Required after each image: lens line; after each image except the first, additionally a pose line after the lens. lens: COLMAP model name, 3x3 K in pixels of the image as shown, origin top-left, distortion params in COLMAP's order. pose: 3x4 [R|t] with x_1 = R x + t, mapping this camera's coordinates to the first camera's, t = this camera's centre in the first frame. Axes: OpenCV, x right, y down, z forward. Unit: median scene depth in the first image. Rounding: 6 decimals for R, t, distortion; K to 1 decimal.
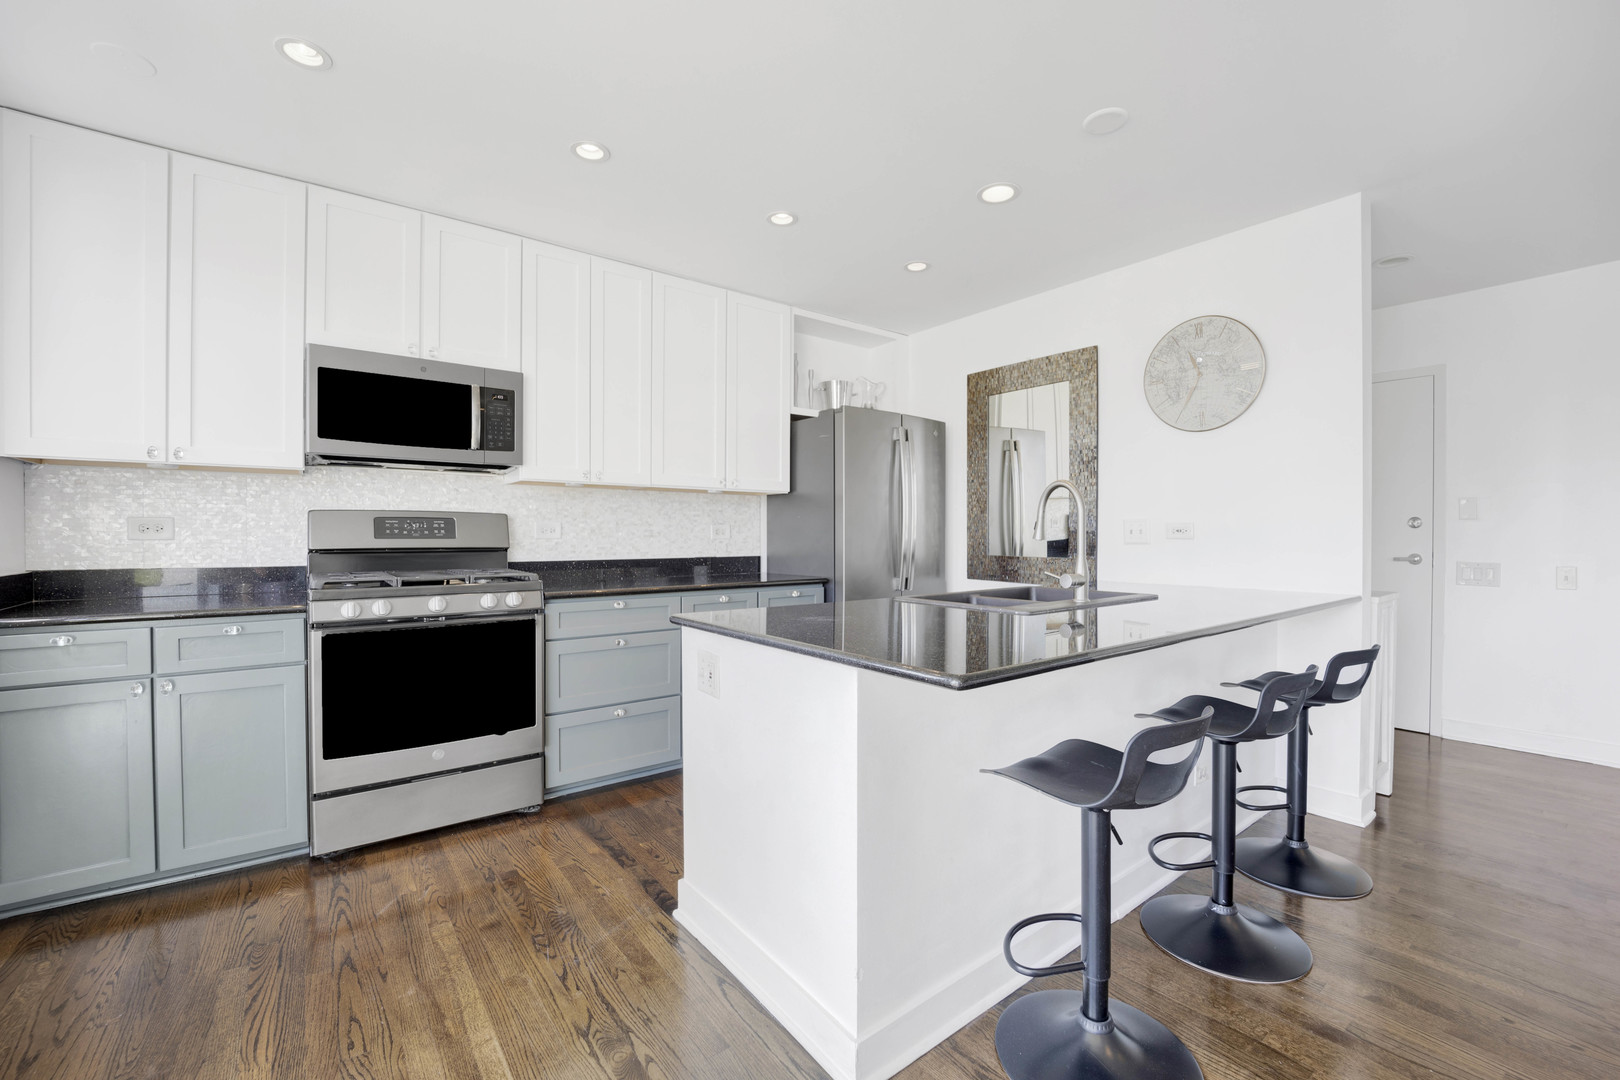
lens RADIAL K [[661.4, 0, 813.5], [0, 661.4, 542.7], [0, 0, 1]] dist [-0.012191, -0.000284]
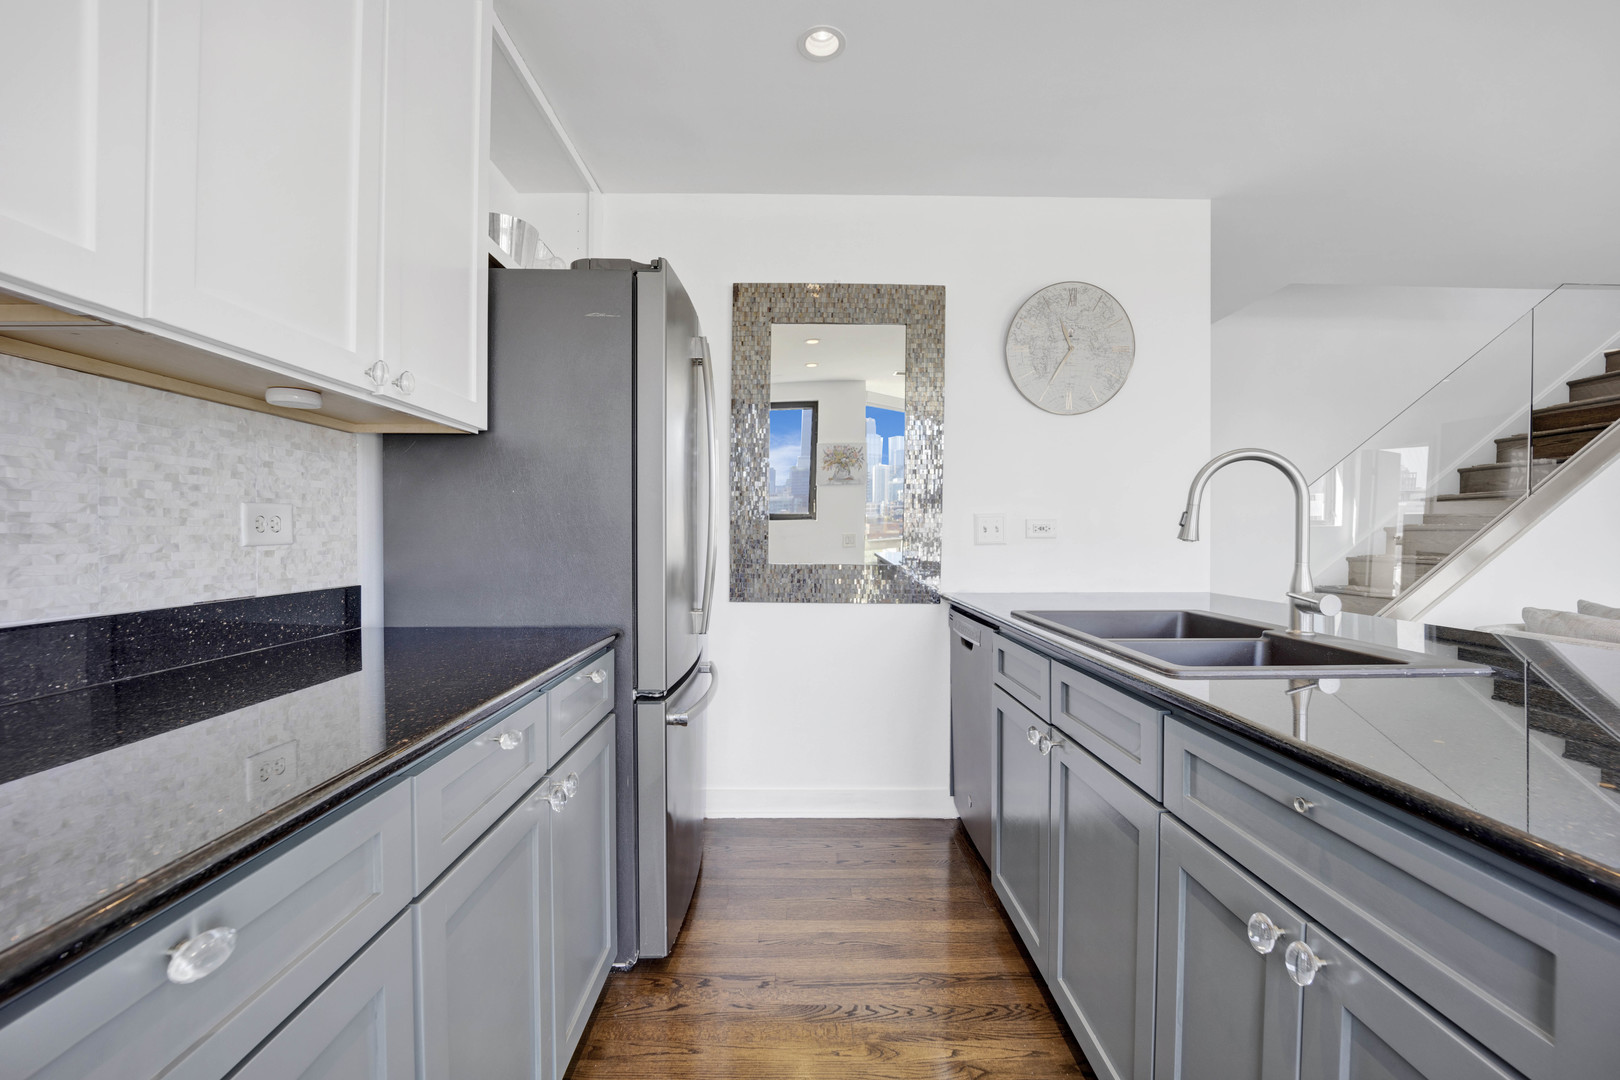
lens RADIAL K [[661.4, 0, 805.8], [0, 661.4, 541.2], [0, 0, 1]] dist [-0.012191, -0.000284]
pose [[0.608400, -0.010005, 0.793568, -0.273211], [0.008183, 0.999946, 0.006333, -0.008077], [-0.793589, 0.002641, 0.608449, 0.642517]]
